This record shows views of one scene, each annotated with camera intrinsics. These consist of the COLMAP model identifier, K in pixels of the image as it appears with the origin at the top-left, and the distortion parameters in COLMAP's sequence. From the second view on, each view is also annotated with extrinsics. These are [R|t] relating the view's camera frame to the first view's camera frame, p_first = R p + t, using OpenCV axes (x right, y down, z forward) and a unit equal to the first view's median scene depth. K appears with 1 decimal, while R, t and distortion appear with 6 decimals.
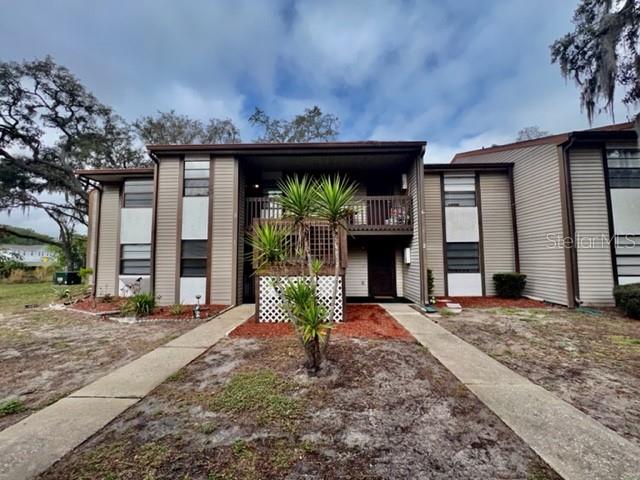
lens RADIAL K [[256.3, 0, 321.8], [0, 256.3, 240.2], [0, 0, 1]] dist [-0.004539, 0.000812]
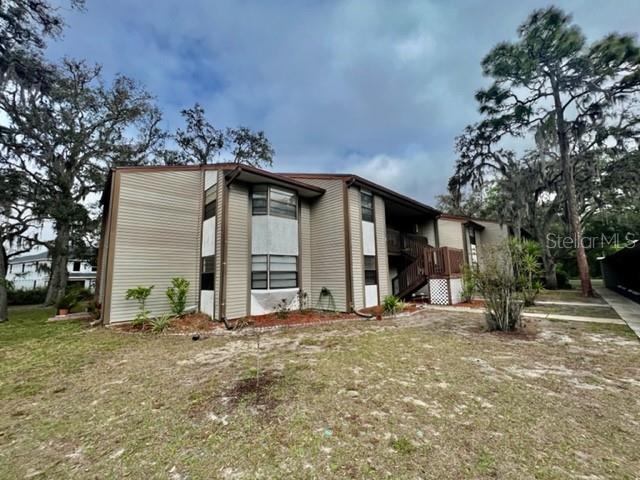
lens RADIAL K [[256.3, 0, 318.1], [0, 256.3, 241.5], [0, 0, 1]] dist [-0.004539, 0.000812]
pose [[0.697801, 0.085550, 0.711165, -1.381626], [-0.036097, 0.995781, -0.084369, 0.040320], [-0.715382, 0.033201, 0.697945, 0.250831]]
